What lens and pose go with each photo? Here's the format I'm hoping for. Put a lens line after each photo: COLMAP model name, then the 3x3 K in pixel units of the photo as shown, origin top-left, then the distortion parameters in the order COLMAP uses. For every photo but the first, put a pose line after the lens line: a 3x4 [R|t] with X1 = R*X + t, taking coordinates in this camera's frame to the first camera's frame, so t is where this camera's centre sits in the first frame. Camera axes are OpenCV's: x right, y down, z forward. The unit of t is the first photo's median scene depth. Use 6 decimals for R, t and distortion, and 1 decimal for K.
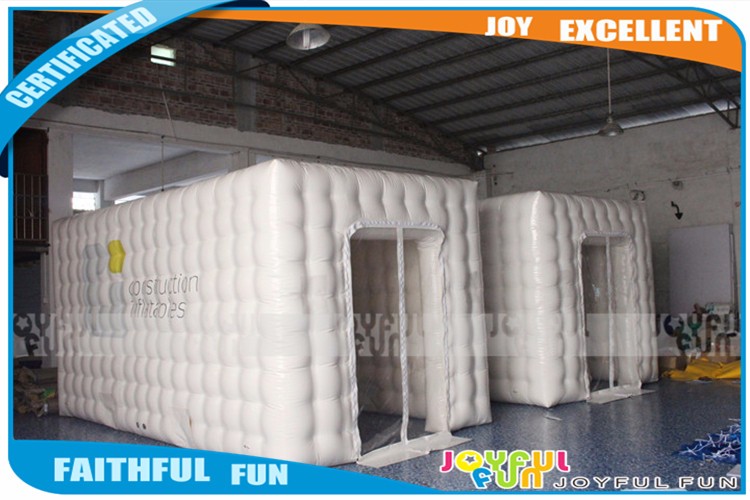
lens RADIAL K [[748.3, 0, 373.5], [0, 748.3, 245.6], [0, 0, 1]] dist [-0.025262, 0.000000]
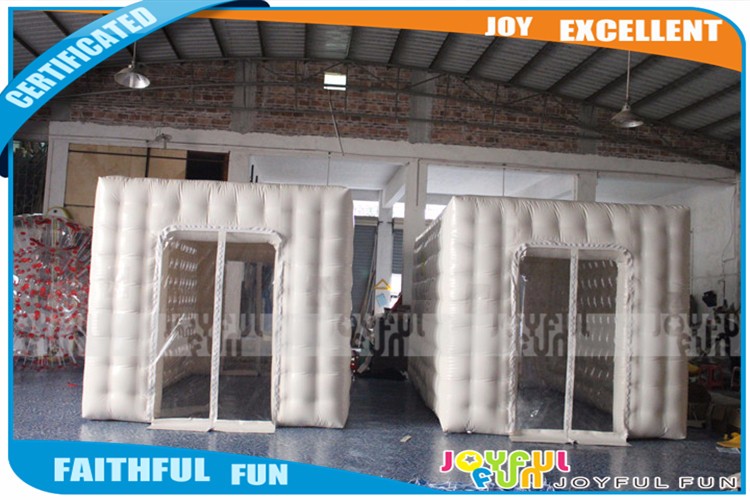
lens RADIAL K [[748.3, 0, 372.7], [0, 748.3, 253.7], [0, 0, 1]] dist [-0.025262, 0.000000]
pose [[0.775953, 0.038155, -0.629636, 0.470152], [-0.037646, 0.999191, 0.014155, -0.007461], [0.629666, 0.012720, 0.776762, 0.131615]]
